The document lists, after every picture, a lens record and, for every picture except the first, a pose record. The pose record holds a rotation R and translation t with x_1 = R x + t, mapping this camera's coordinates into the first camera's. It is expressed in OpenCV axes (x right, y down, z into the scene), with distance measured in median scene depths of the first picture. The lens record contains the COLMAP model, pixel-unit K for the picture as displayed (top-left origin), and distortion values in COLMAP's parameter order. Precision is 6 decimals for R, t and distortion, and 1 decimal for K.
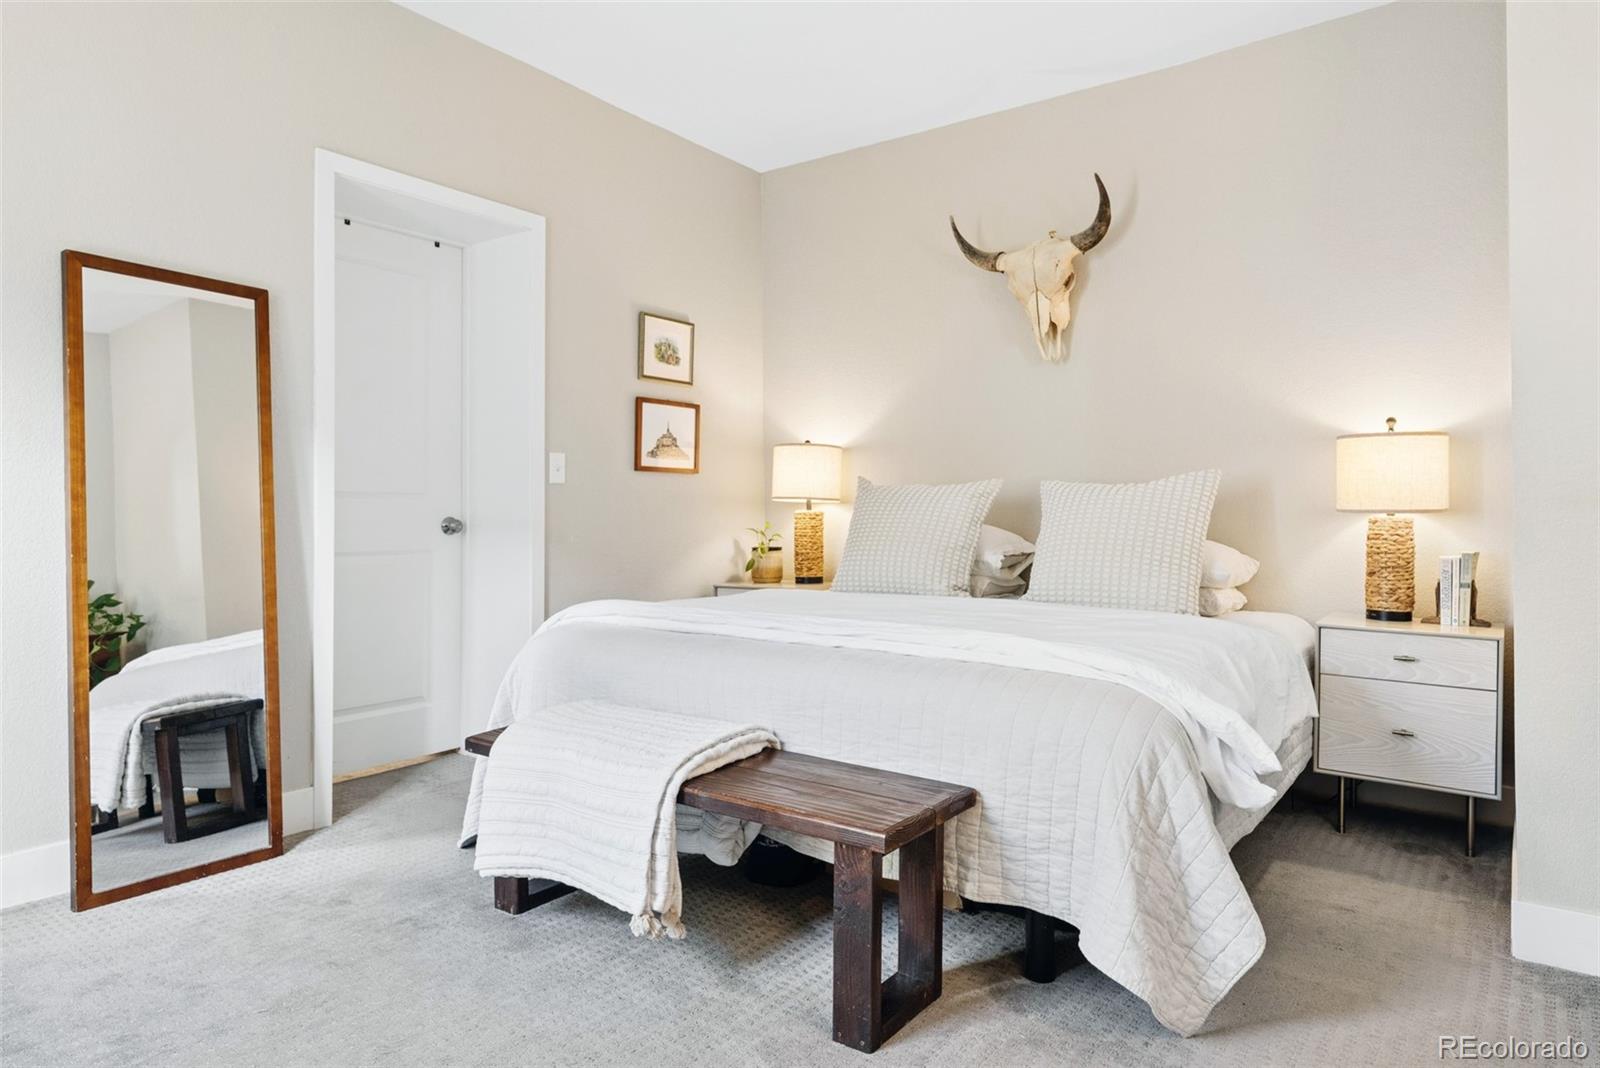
lens RADIAL K [[989.8, 0, 800.0], [0, 989.8, 534.0], [0, 0, 1]] dist [0.011389, 0.000588]
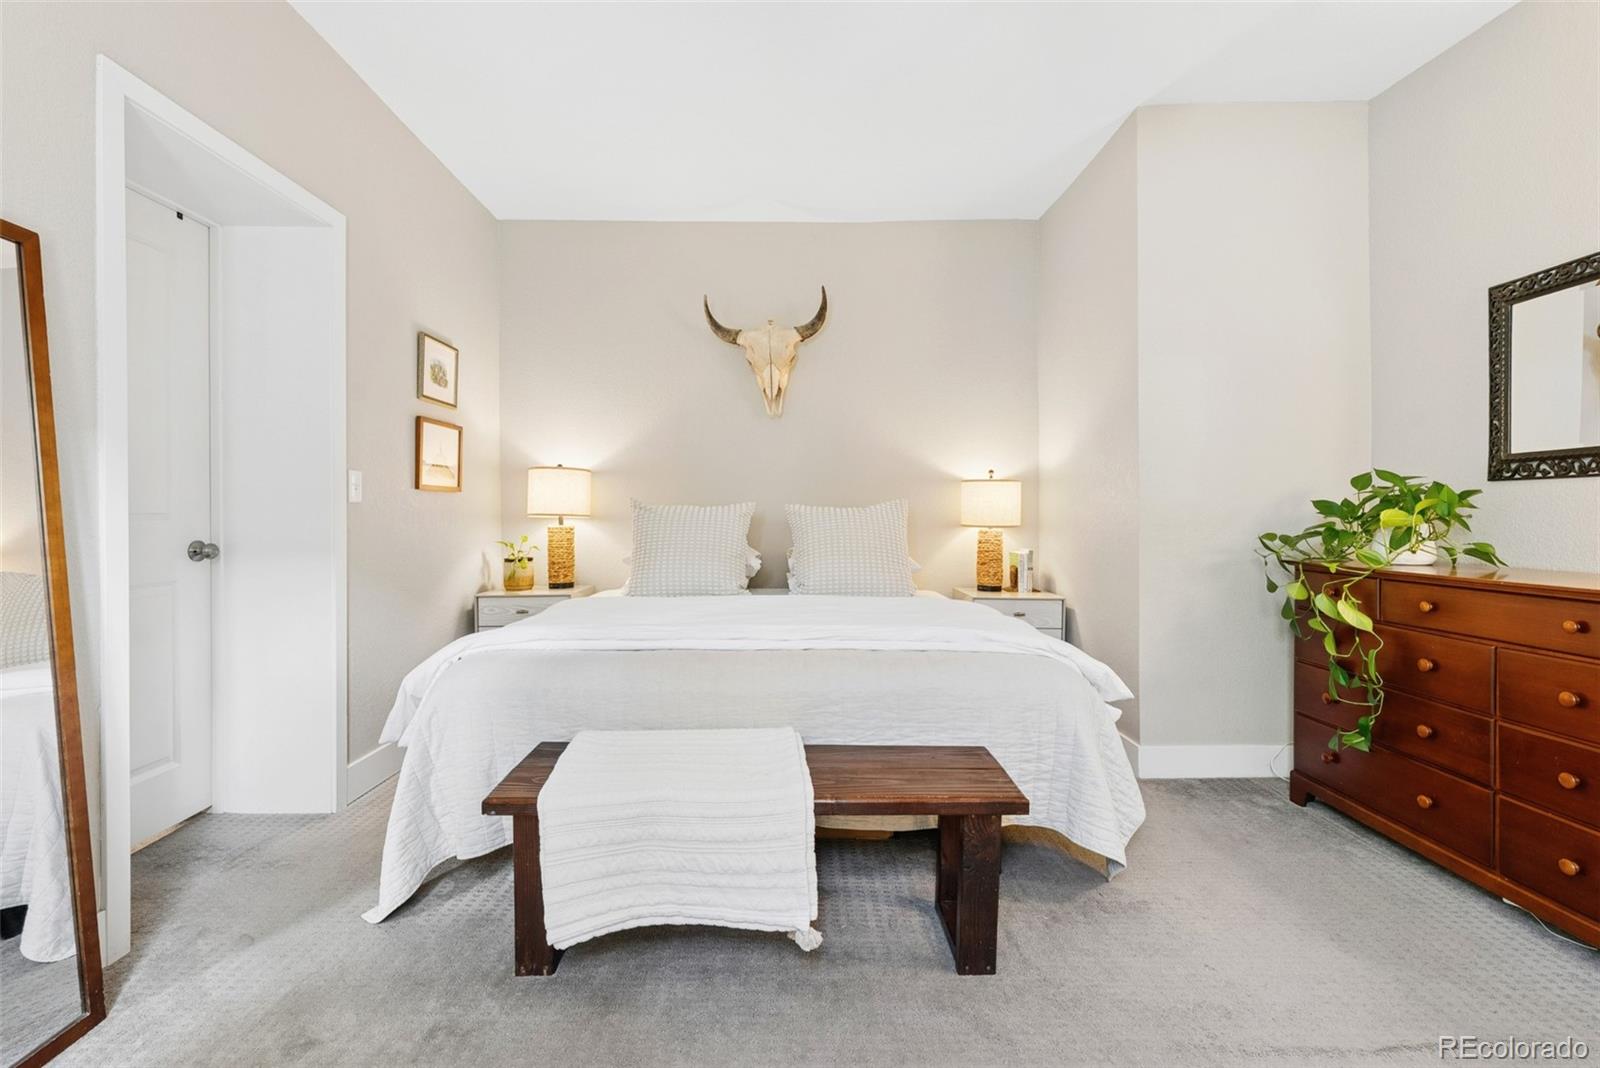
lens RADIAL K [[702.3, 0, 801.1], [0, 702.3, 536.3], [0, 0, 1]] dist [0.001286, -0.000144]
pose [[0.795944, -0.020362, 0.605027, -0.318111], [0.012964, 0.999778, 0.016593, -0.025006], [-0.605231, -0.005364, 0.796032, 0.213428]]
